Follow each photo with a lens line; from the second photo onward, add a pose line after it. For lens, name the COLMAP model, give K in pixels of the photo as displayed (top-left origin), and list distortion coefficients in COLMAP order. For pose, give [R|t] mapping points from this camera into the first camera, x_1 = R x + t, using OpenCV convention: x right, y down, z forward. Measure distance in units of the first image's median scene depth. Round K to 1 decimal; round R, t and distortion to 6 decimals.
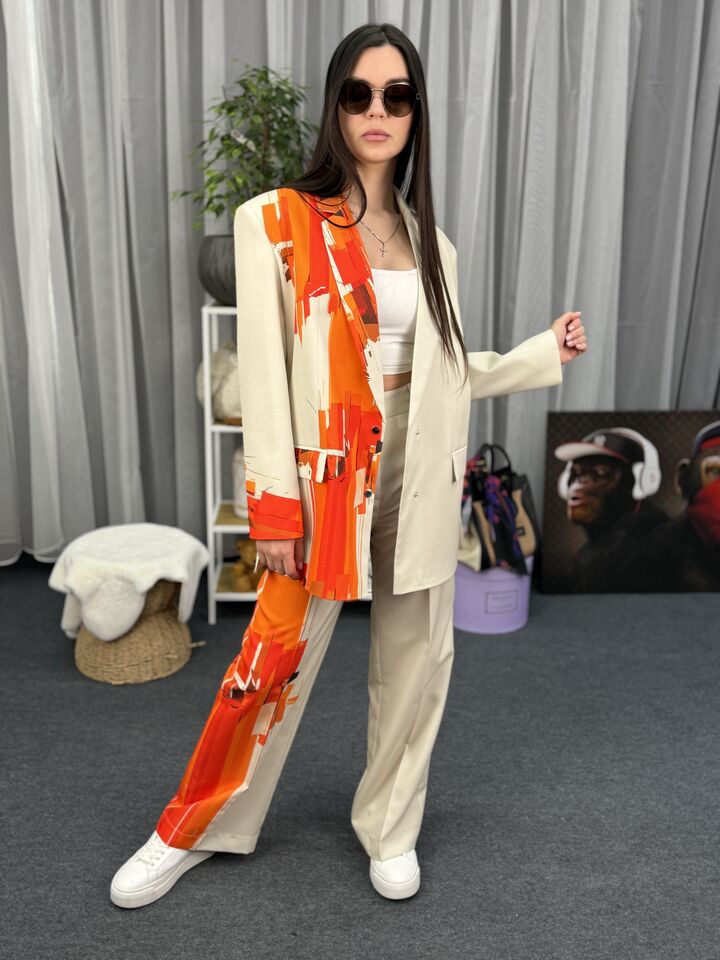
lens RADIAL K [[931.0, 0, 367.2], [0, 931.0, 491.1], [0, 0, 1]] dist [0.045425, 0.000000]
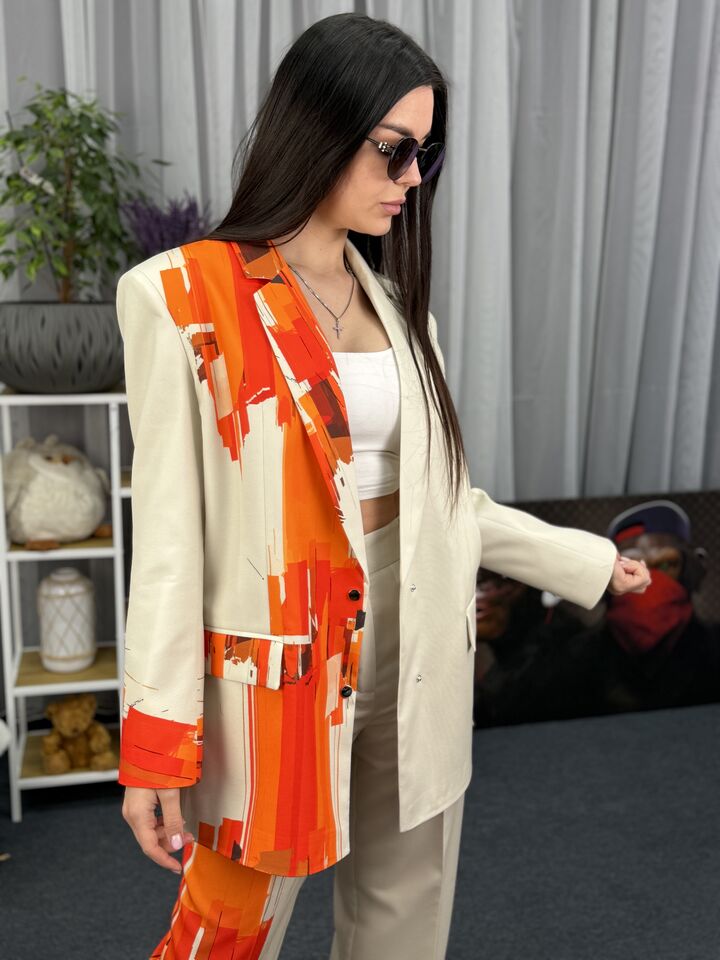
lens RADIAL K [[1032.2, 0, 357.1], [0, 1032.2, 486.4], [0, 0, 1]] dist [0.045856, 0.000000]
pose [[0.984470, -0.048874, 0.168609, -0.030447], [0.062146, 0.995294, -0.074353, -0.045823], [-0.164182, 0.083676, 0.982875, 0.141819]]
